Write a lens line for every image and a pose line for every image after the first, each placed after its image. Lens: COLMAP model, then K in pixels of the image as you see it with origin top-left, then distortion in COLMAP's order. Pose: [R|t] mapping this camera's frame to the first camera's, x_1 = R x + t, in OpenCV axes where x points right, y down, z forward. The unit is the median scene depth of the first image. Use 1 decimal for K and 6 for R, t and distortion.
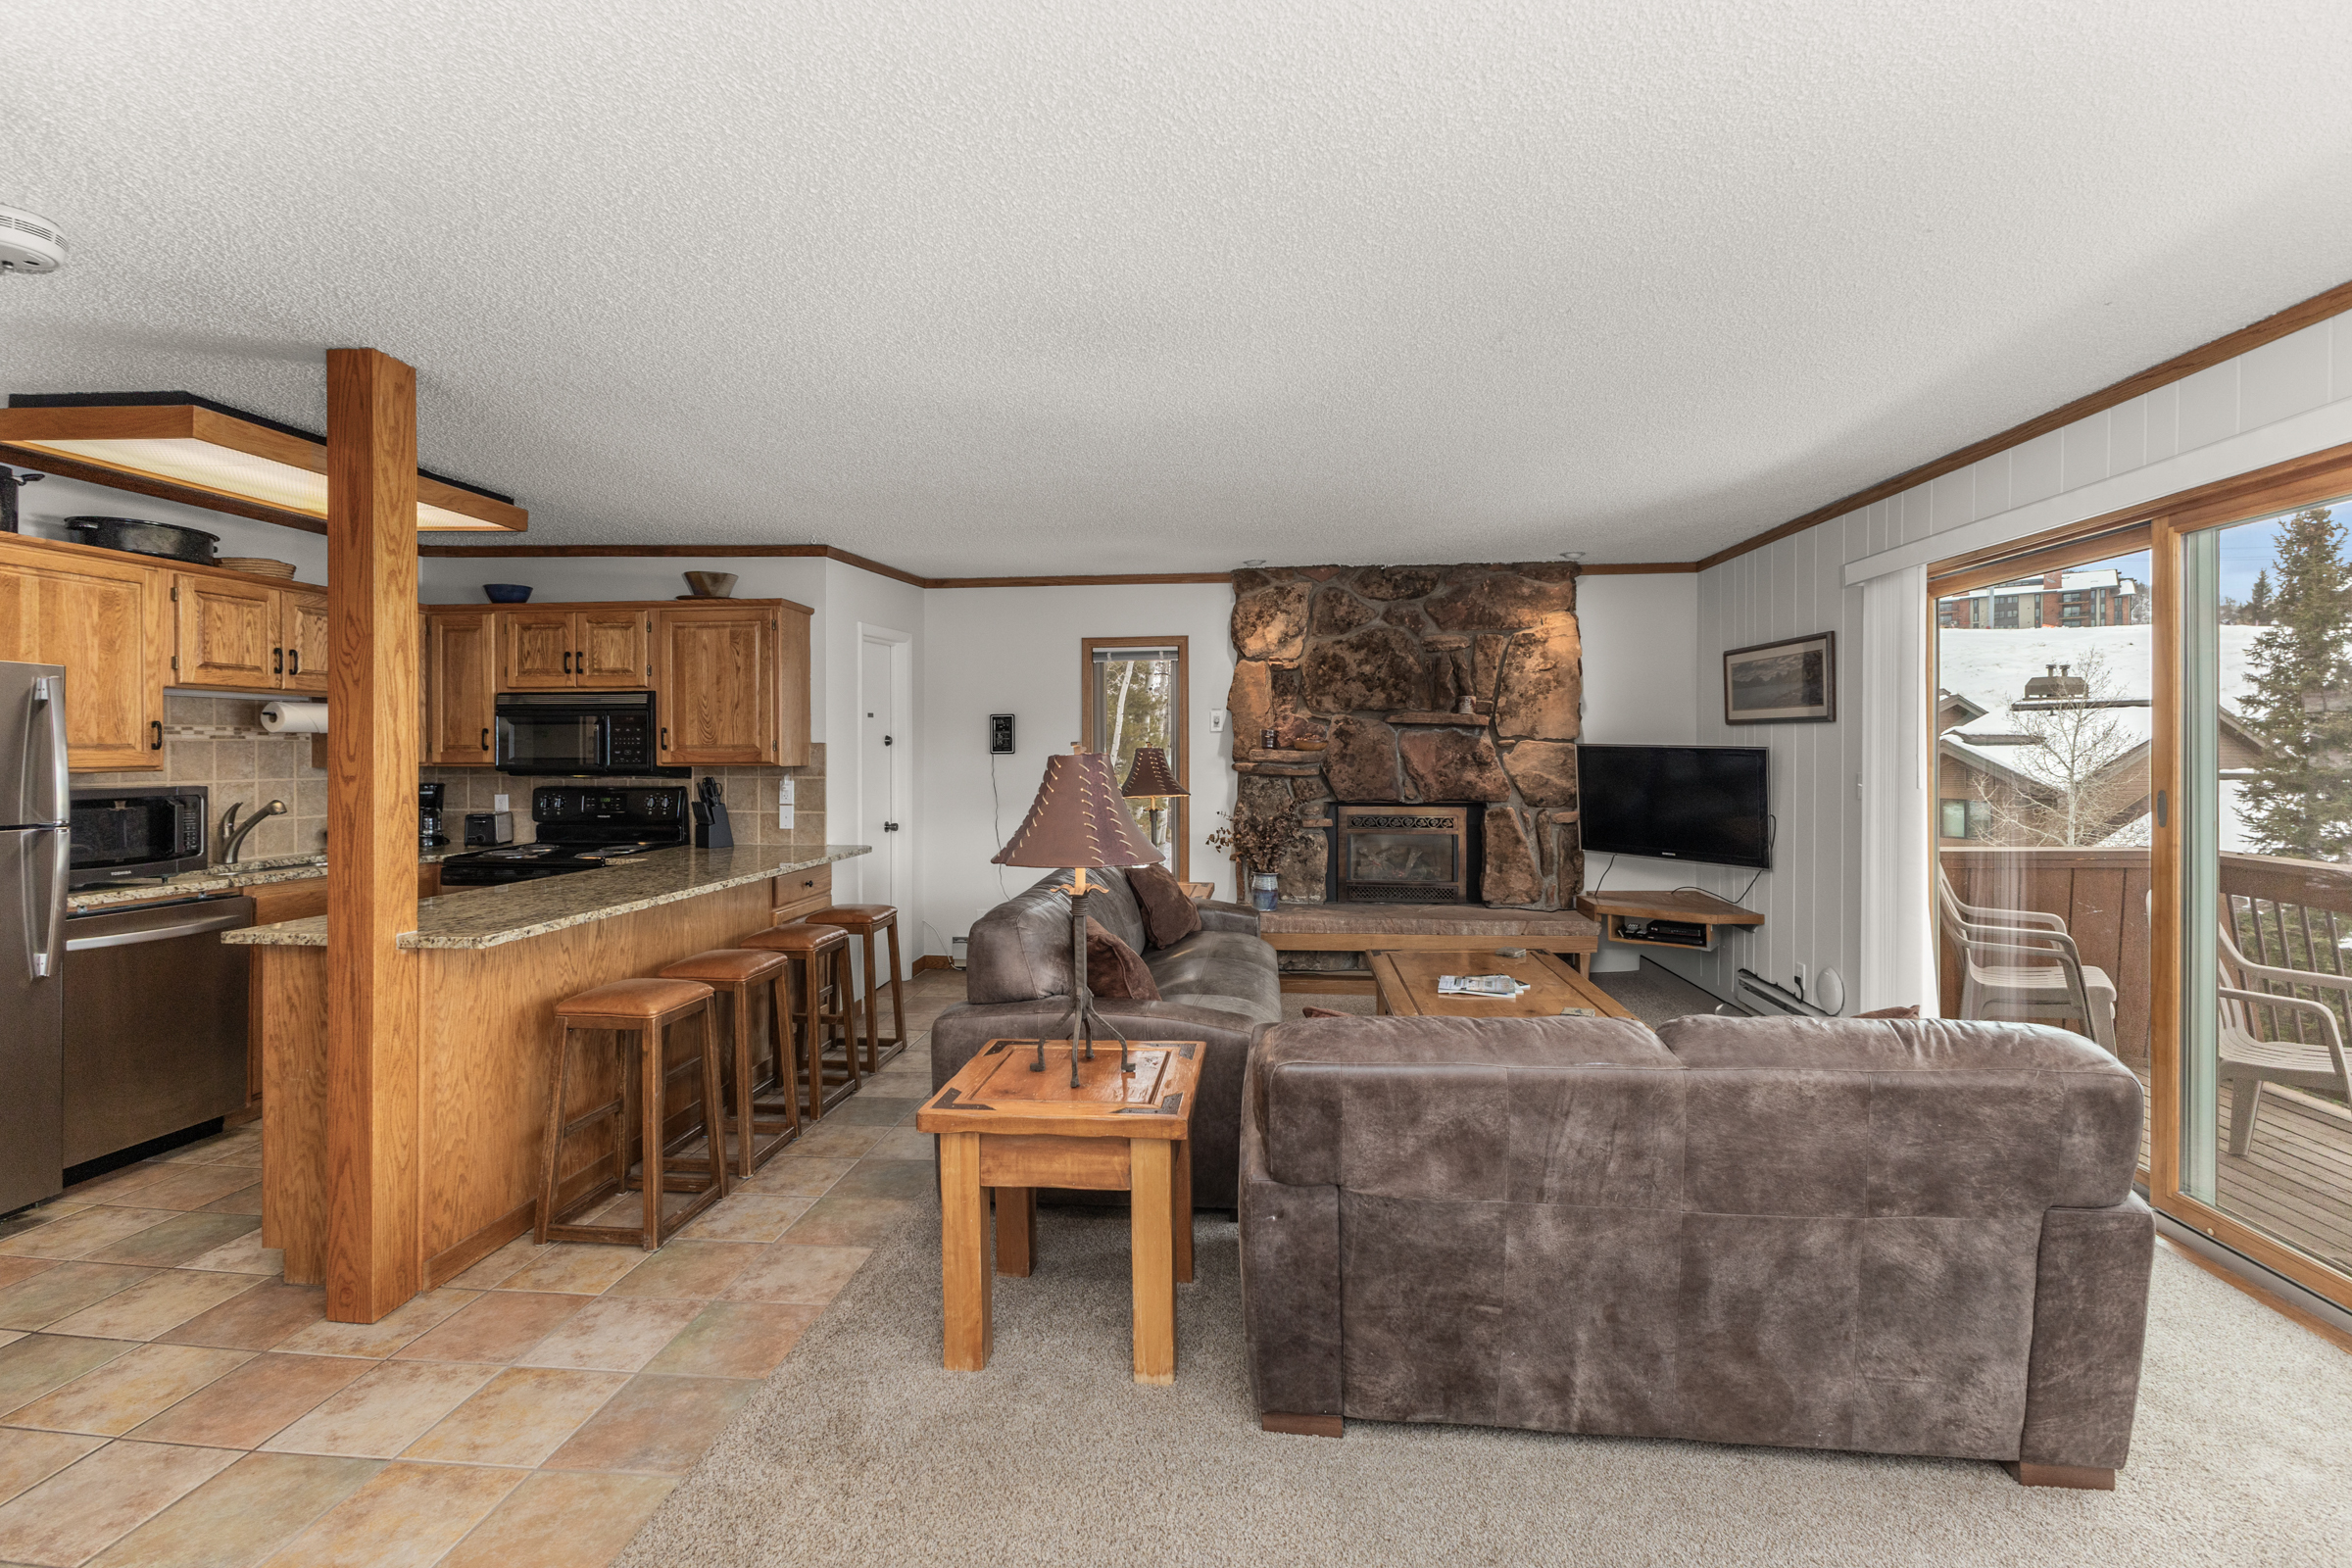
lens RADIAL K [[1020.9, 0, 1172.5], [0, 1020.9, 753.2], [0, 0, 1]] dist [0.017985, -0.004972]
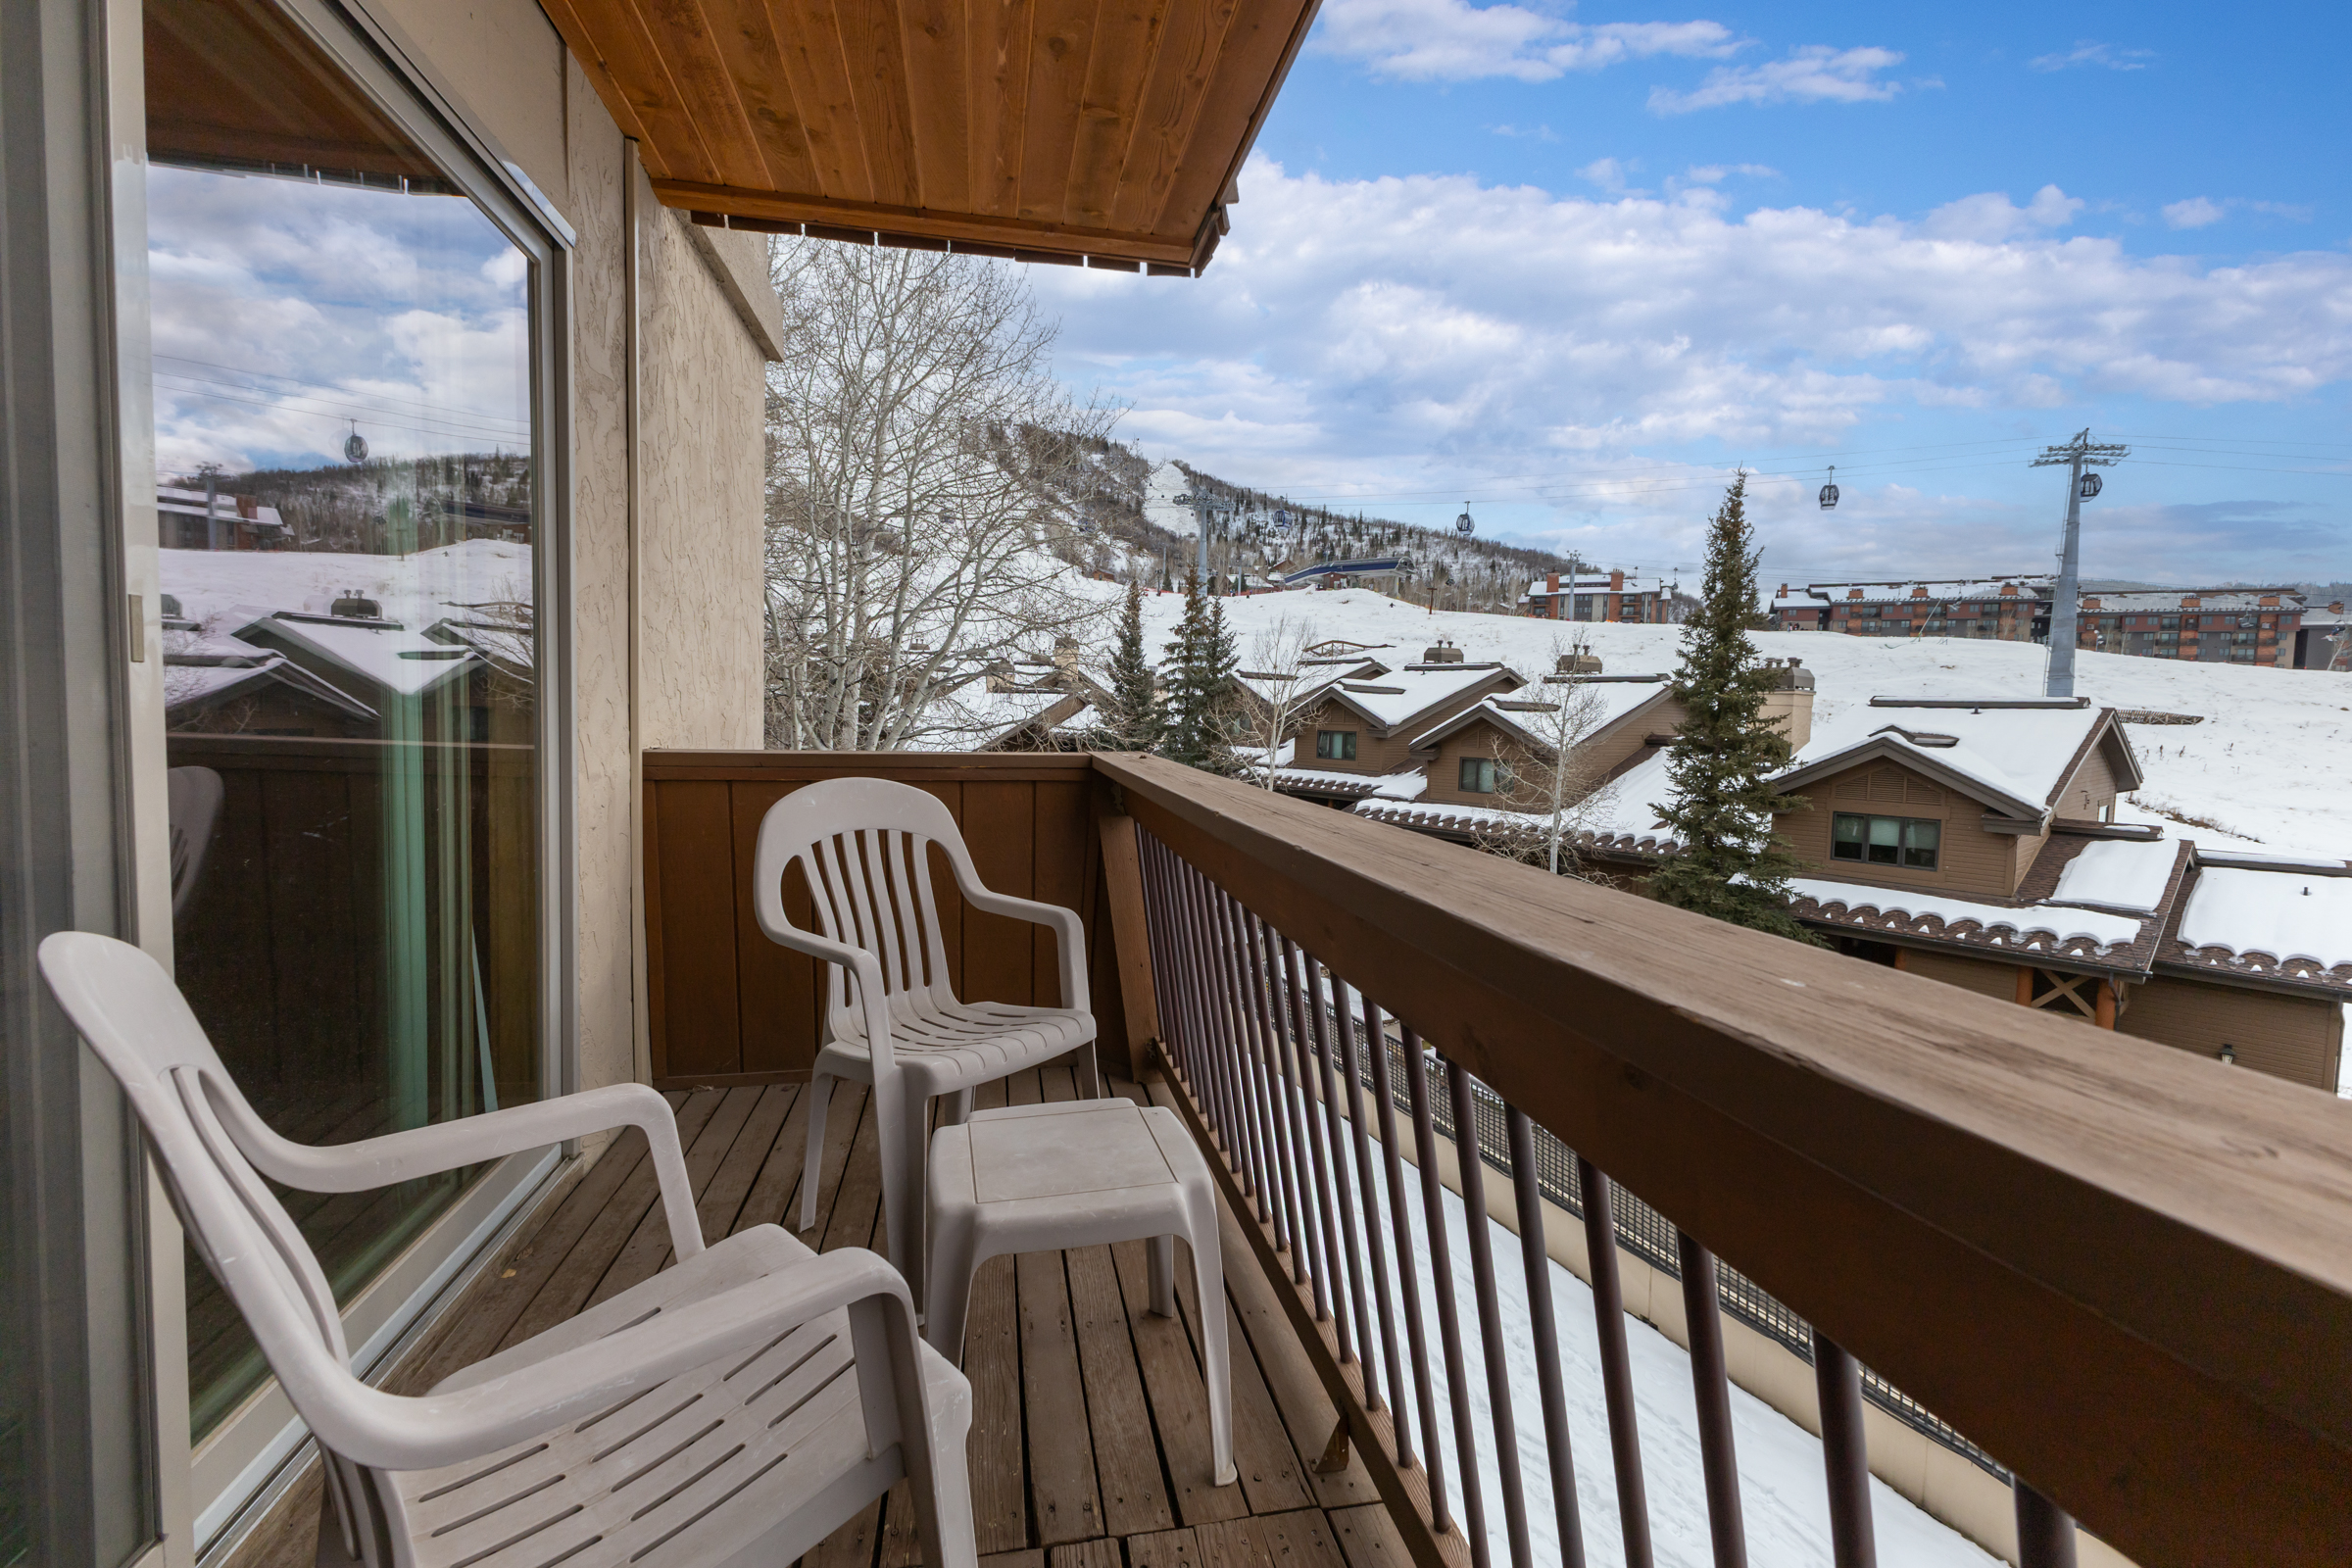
lens RADIAL K [[1020.9, 0, 1173.4], [0, 1020.9, 770.5], [0, 0, 1]] dist [0.017985, -0.004972]
pose [[0.954903, 0.011589, 0.296693, 0.731706], [-0.028480, 0.998206, 0.052673, 0.060051], [-0.295550, -0.058747, 0.953519, 0.317989]]
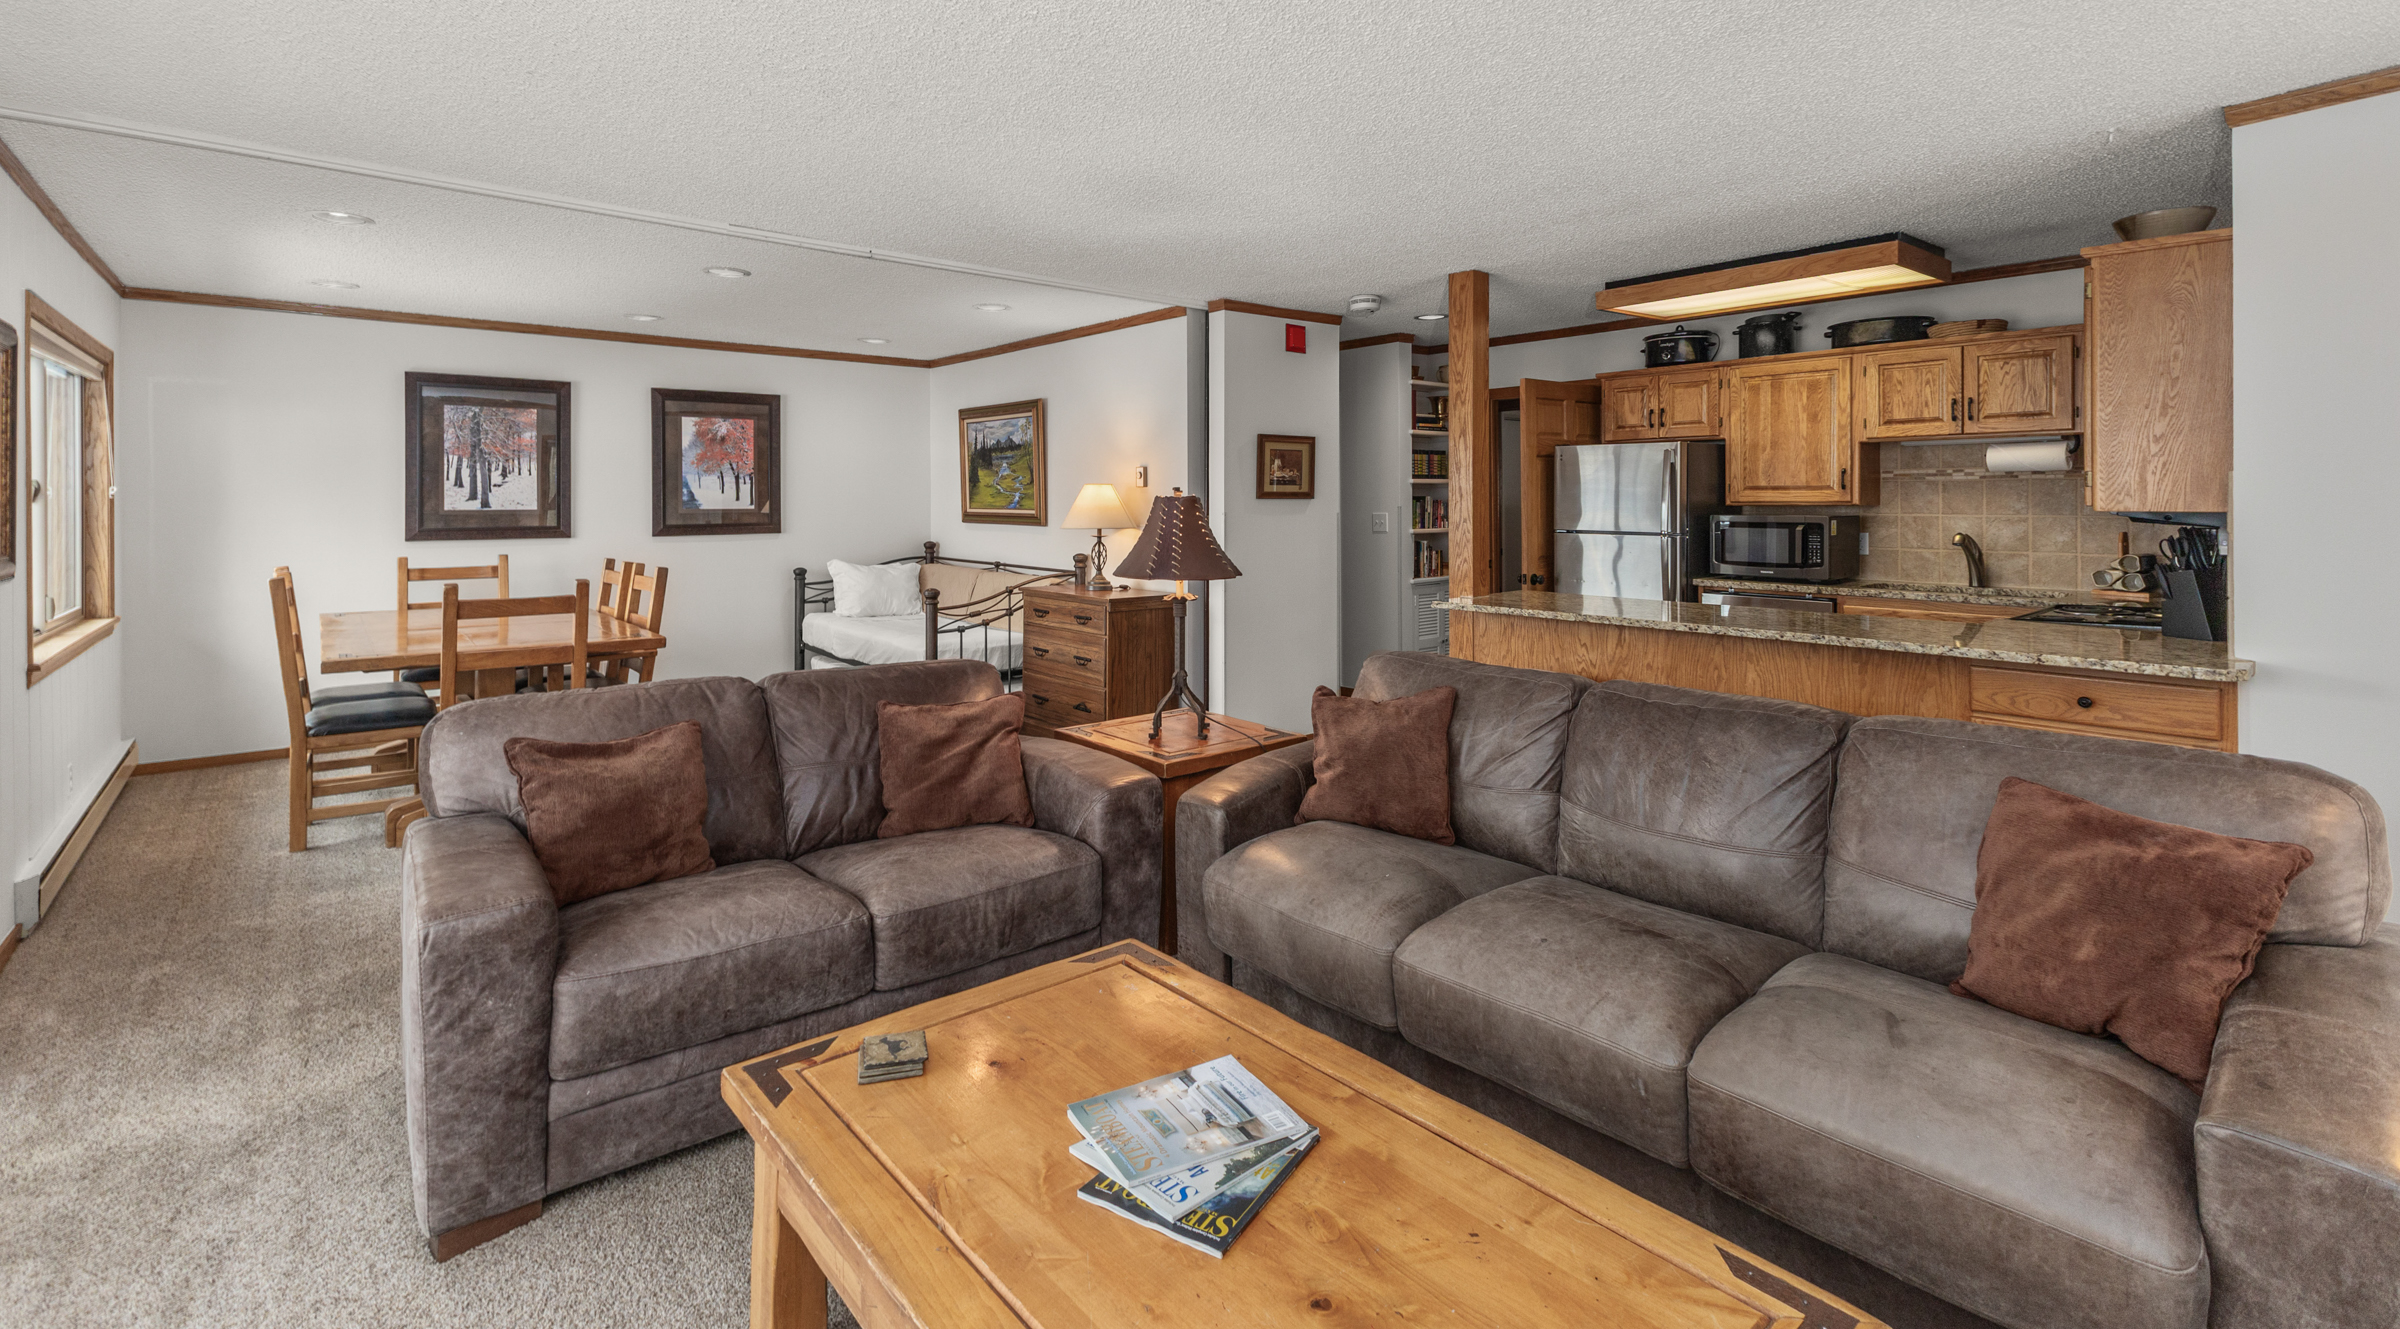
lens RADIAL K [[1037.5, 0, 1183.6], [0, 1037.5, 500.6], [0, 0, 1]] dist [0.006788, -0.001689]
pose [[-0.695948, 0.006844, -0.718059, 0.455782], [0.005543, 0.999976, 0.004159, 0.000520], [0.718071, -0.001086, -0.695969, 1.004963]]
